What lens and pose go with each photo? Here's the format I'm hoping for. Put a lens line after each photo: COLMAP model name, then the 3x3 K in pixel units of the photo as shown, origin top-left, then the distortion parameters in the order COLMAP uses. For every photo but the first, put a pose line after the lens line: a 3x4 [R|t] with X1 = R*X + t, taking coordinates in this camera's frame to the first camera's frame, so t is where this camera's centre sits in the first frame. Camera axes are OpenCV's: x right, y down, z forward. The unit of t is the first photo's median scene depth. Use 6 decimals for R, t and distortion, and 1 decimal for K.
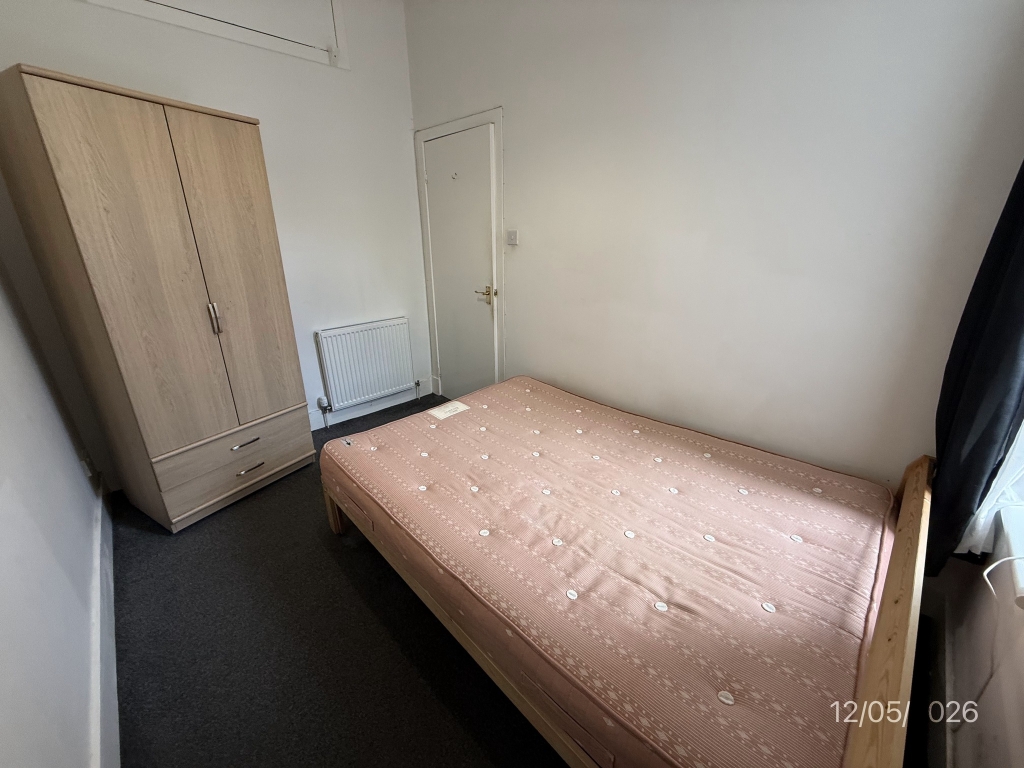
lens RADIAL K [[399.2, 0, 512.0], [0, 399.2, 384.0], [0, 0, 1]] dist [0.012142, -0.005423]
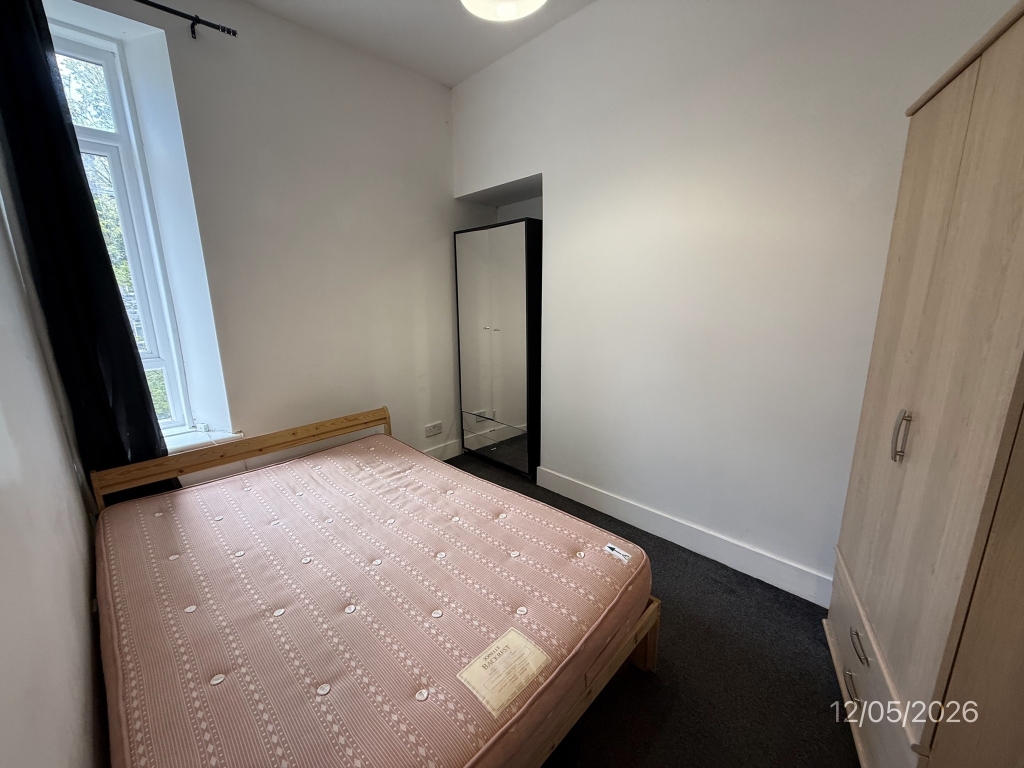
lens RADIAL K [[399.2, 0, 512.0], [0, 399.2, 384.0], [0, 0, 1]] dist [0.012142, -0.005423]
pose [[-0.999465, 0.026625, -0.018994, -0.254617], [0.011699, 0.833364, 0.552600, -0.700812], [0.030542, 0.552083, -0.833230, 1.841944]]
